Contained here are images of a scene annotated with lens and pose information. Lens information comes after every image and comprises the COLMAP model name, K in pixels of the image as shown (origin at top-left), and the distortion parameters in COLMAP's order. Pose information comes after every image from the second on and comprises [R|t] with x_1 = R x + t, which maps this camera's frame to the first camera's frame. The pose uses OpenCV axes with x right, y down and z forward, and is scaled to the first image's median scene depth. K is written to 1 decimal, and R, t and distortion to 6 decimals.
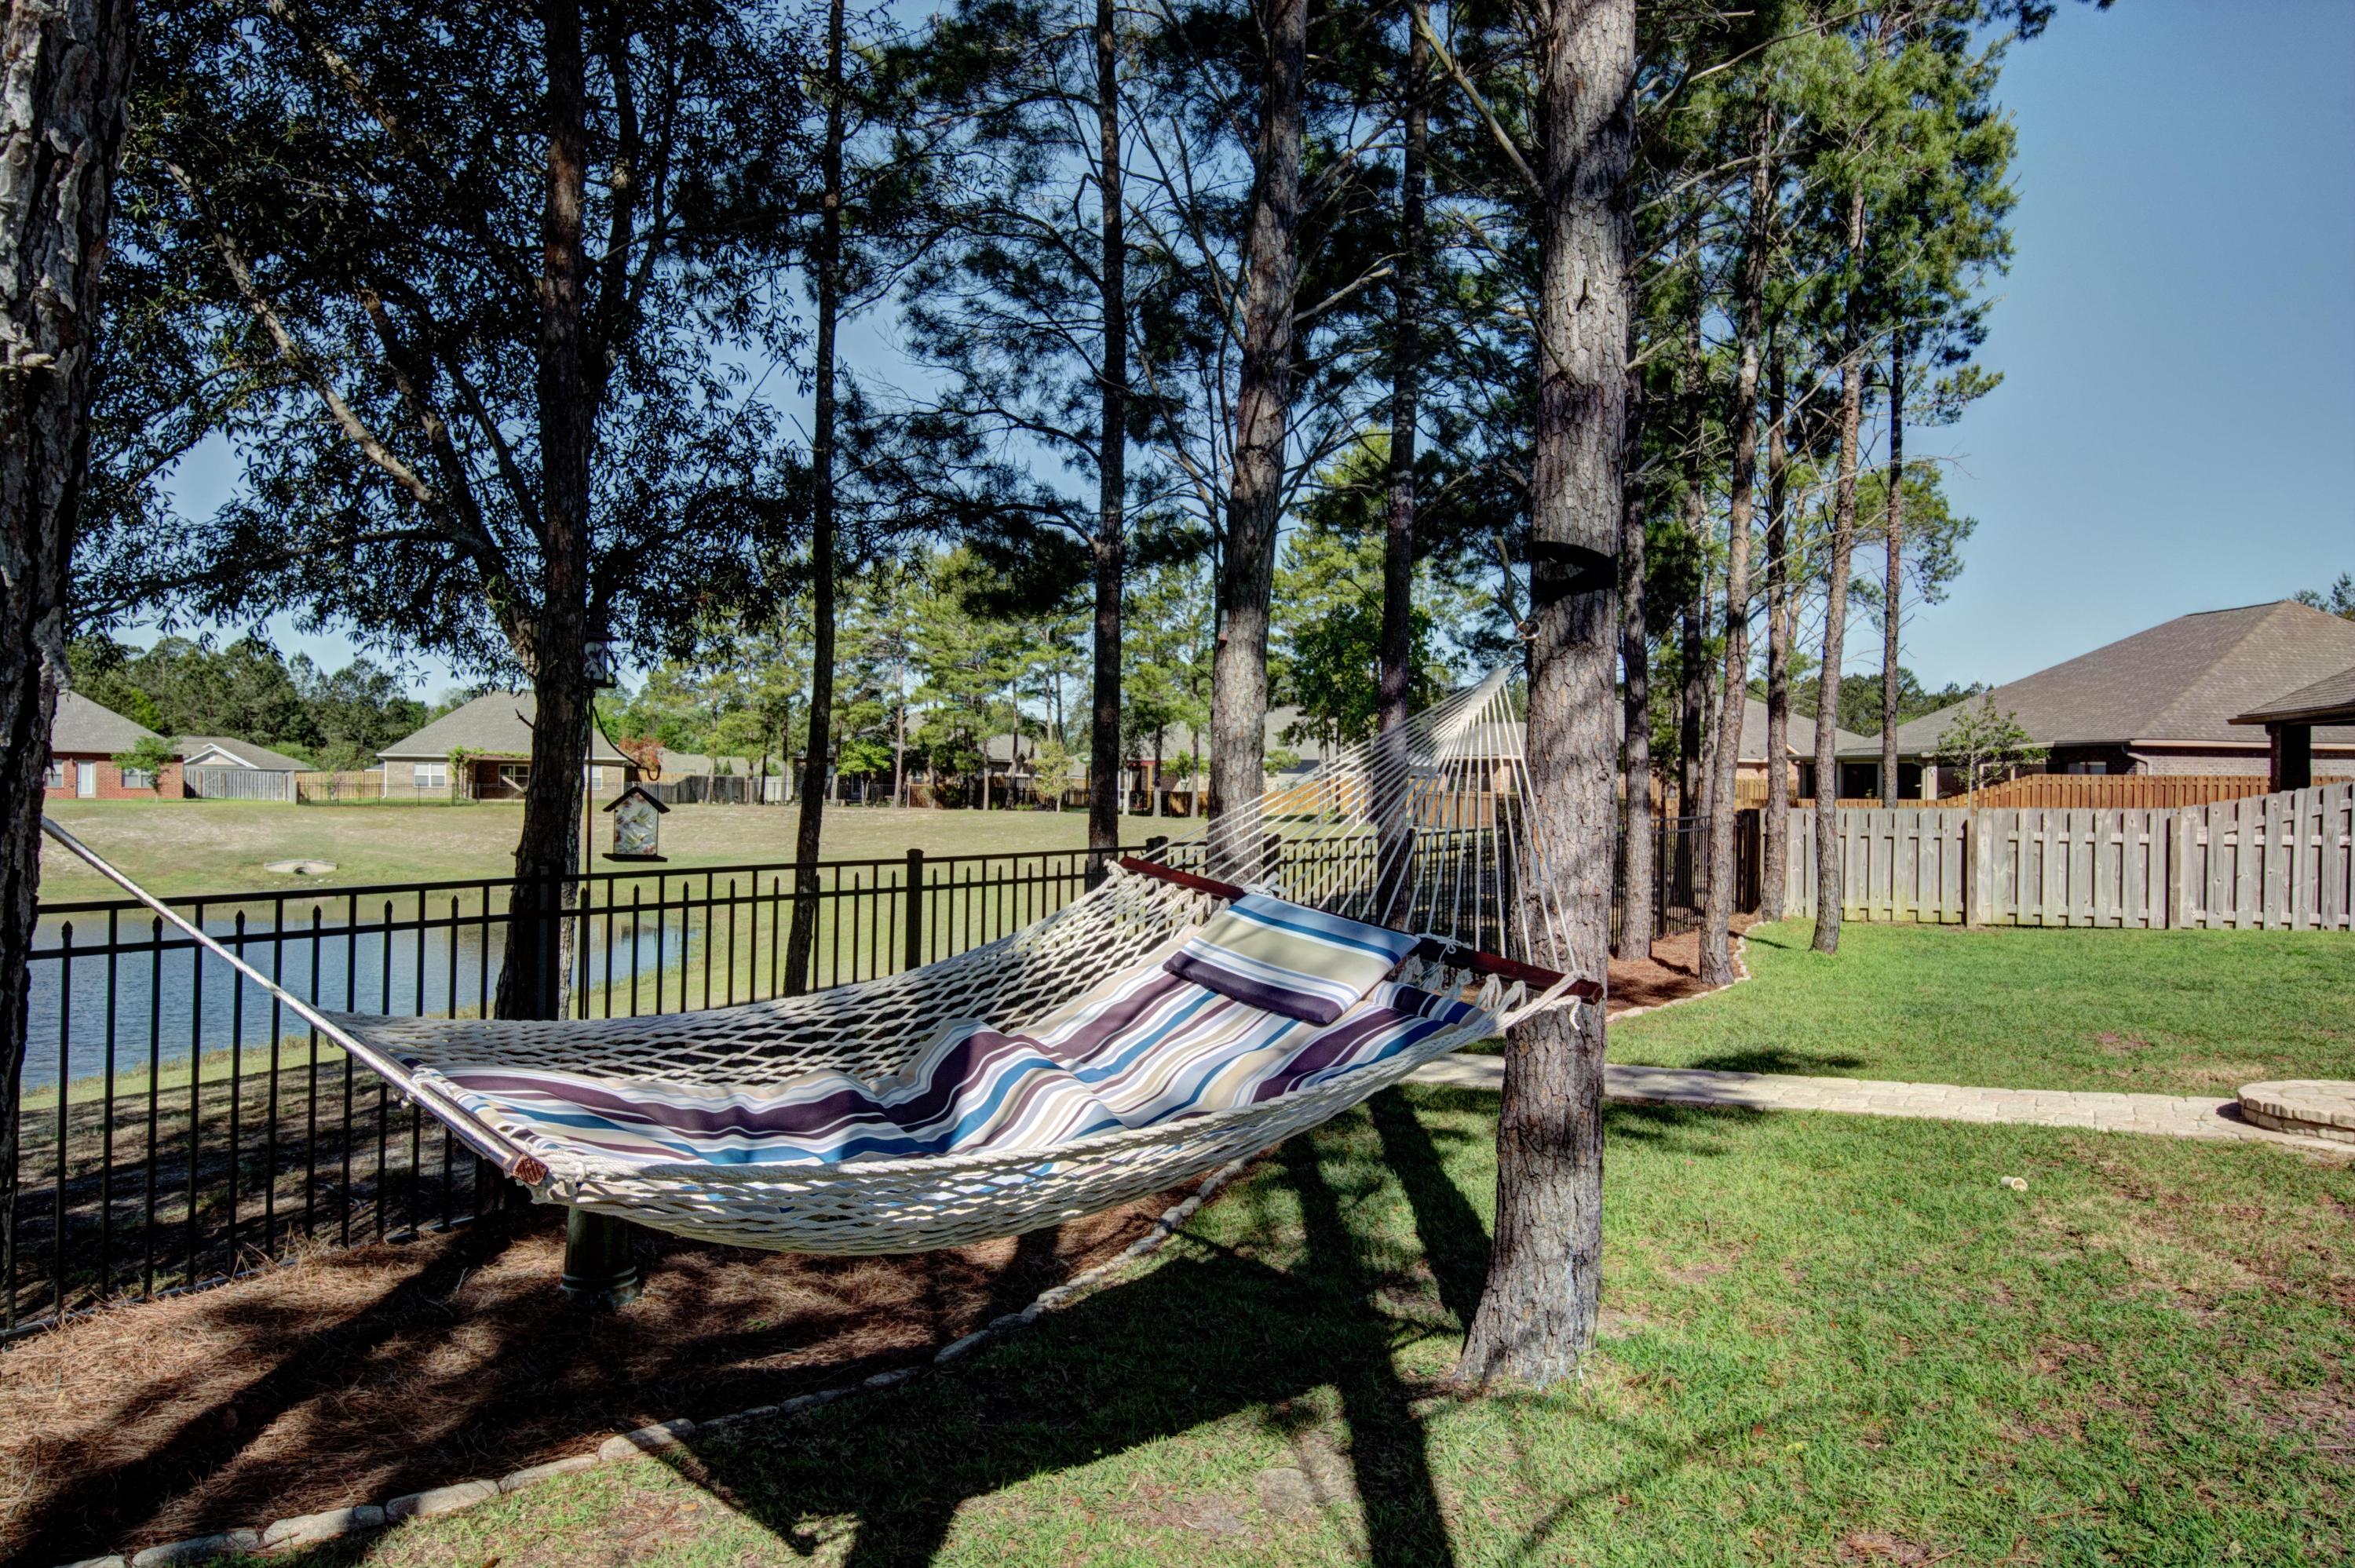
lens RADIAL K [[1643.5, 0, 1179.5], [0, 1643.5, 784.1], [0, 0, 1]] dist [0.035919, -0.000032]
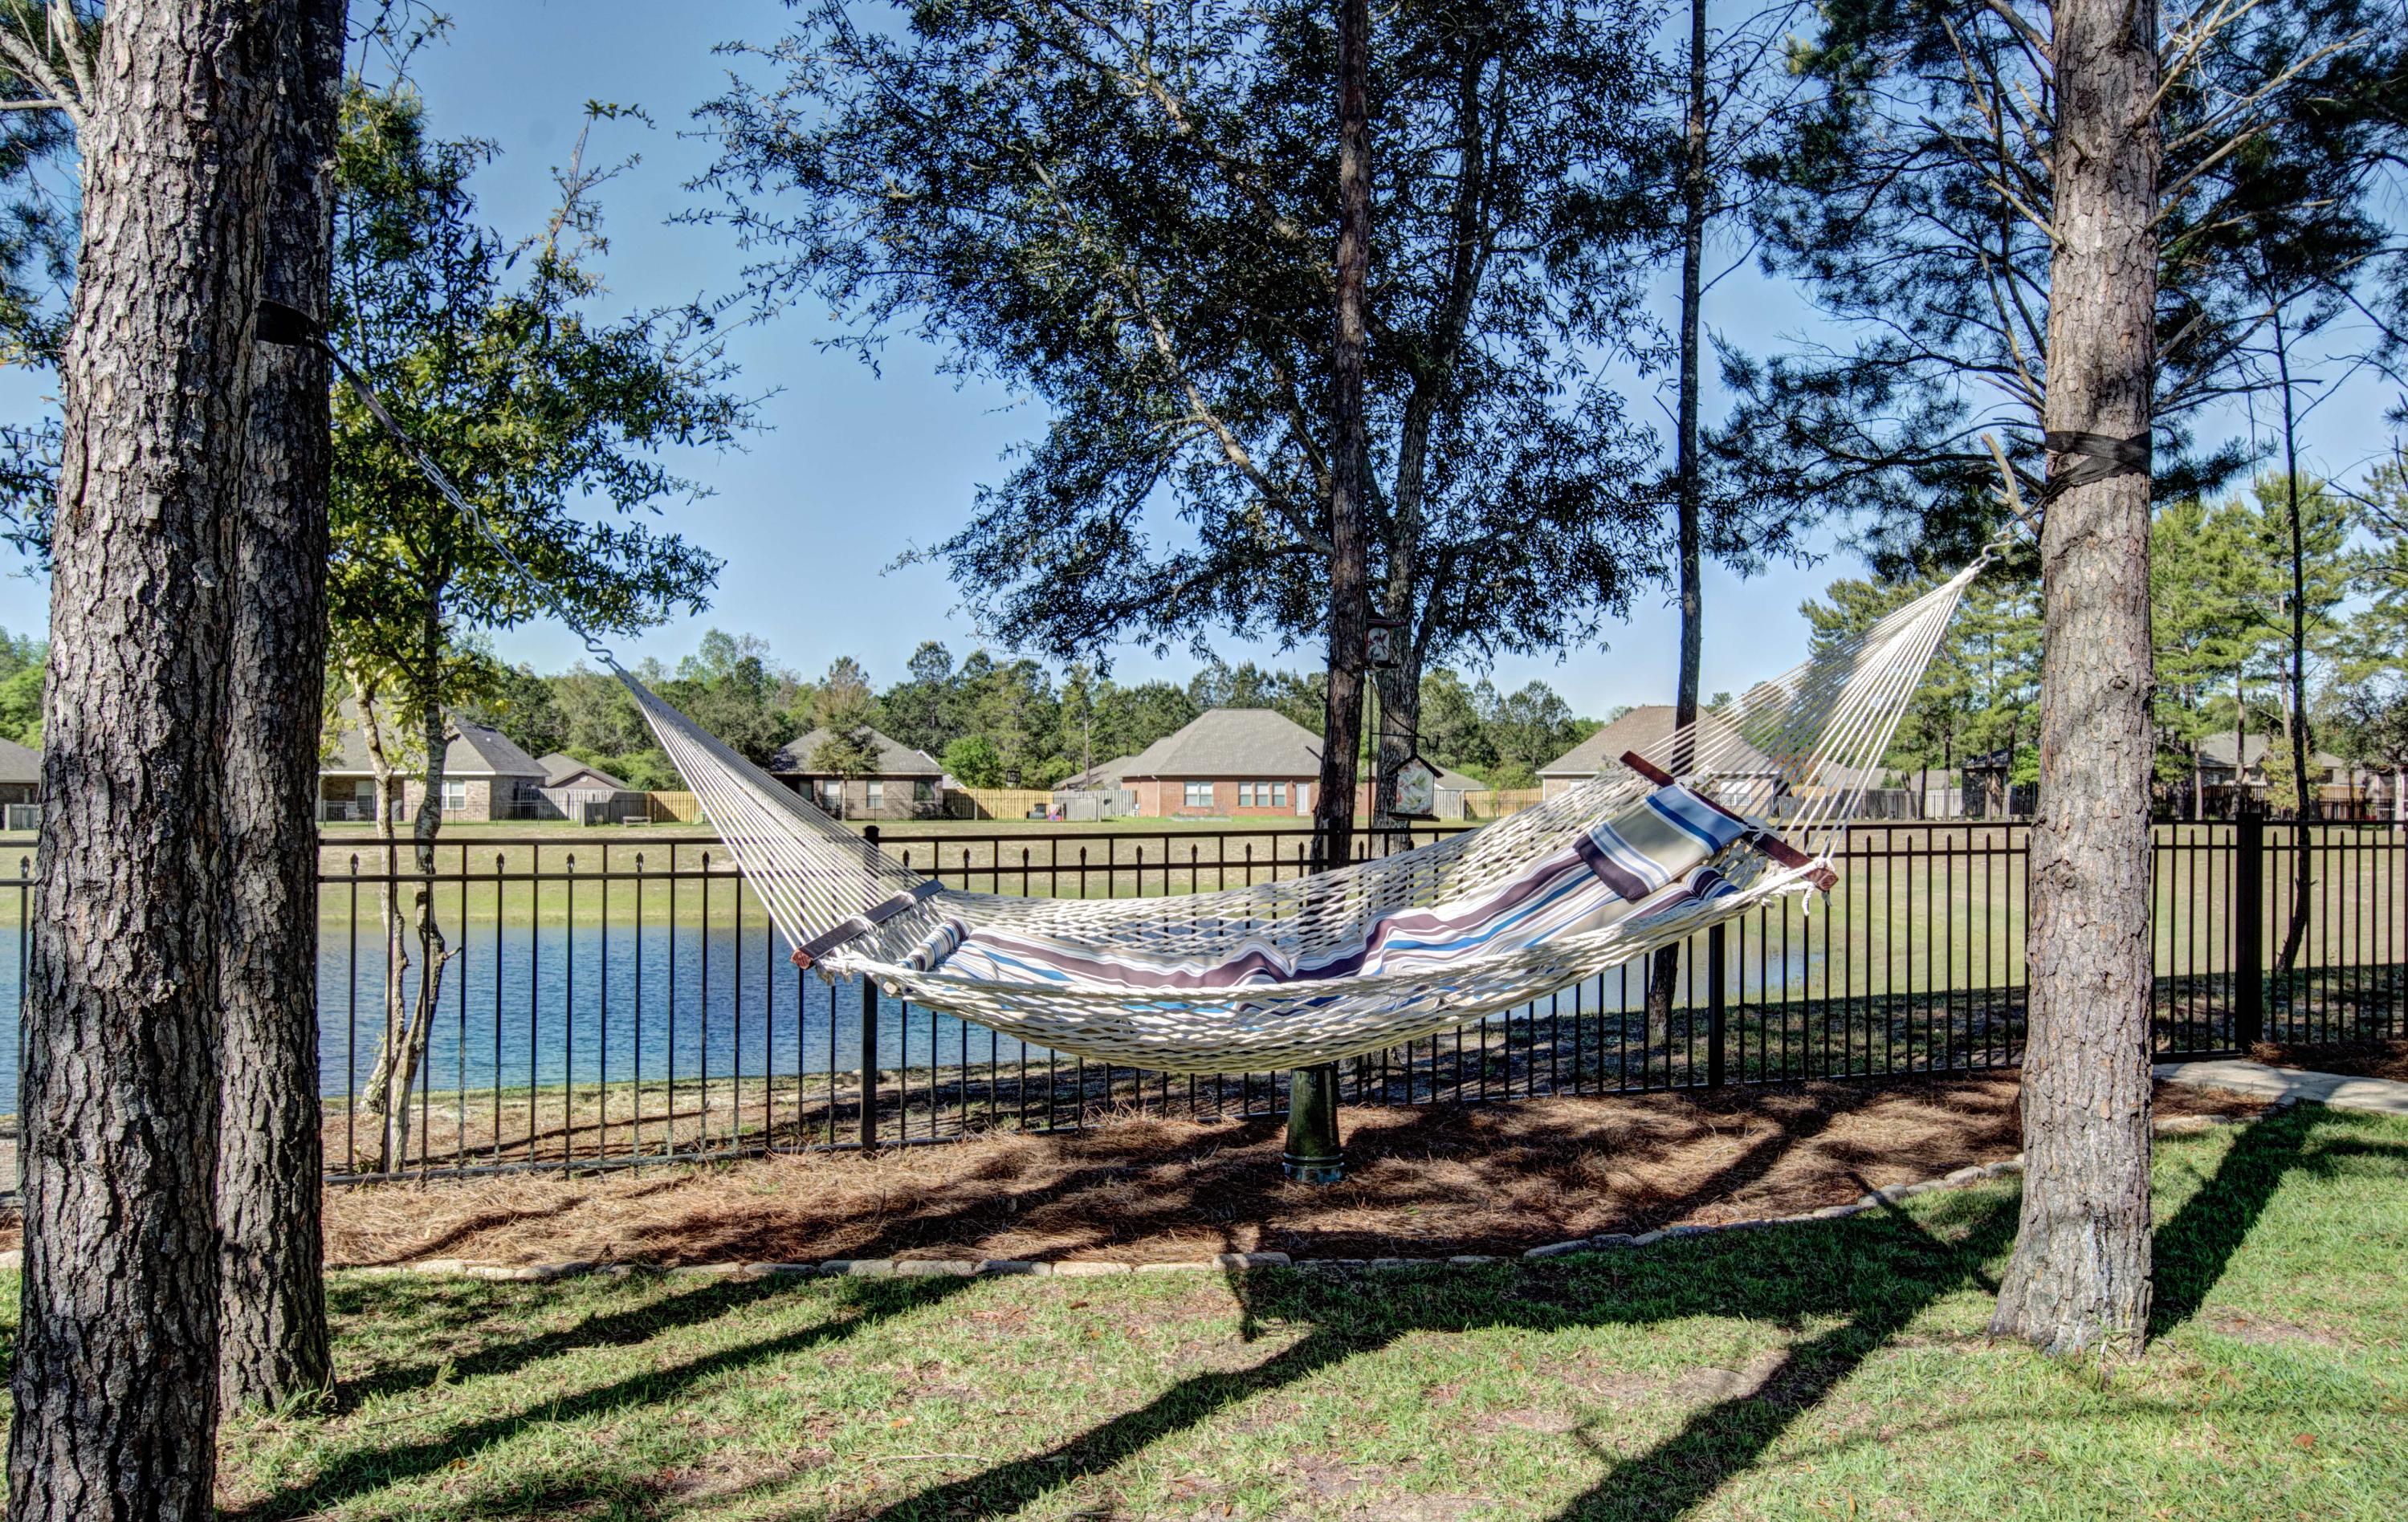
lens RADIAL K [[1780.4, 0, 1205.8], [0, 1780.4, 765.6], [0, 0, 1]] dist [0.011893, -0.000004]
pose [[0.801426, -0.019526, -0.597776, 0.158399], [0.007345, 0.999713, -0.022807, 0.020925], [0.598049, 0.013887, 0.801339, -0.026071]]
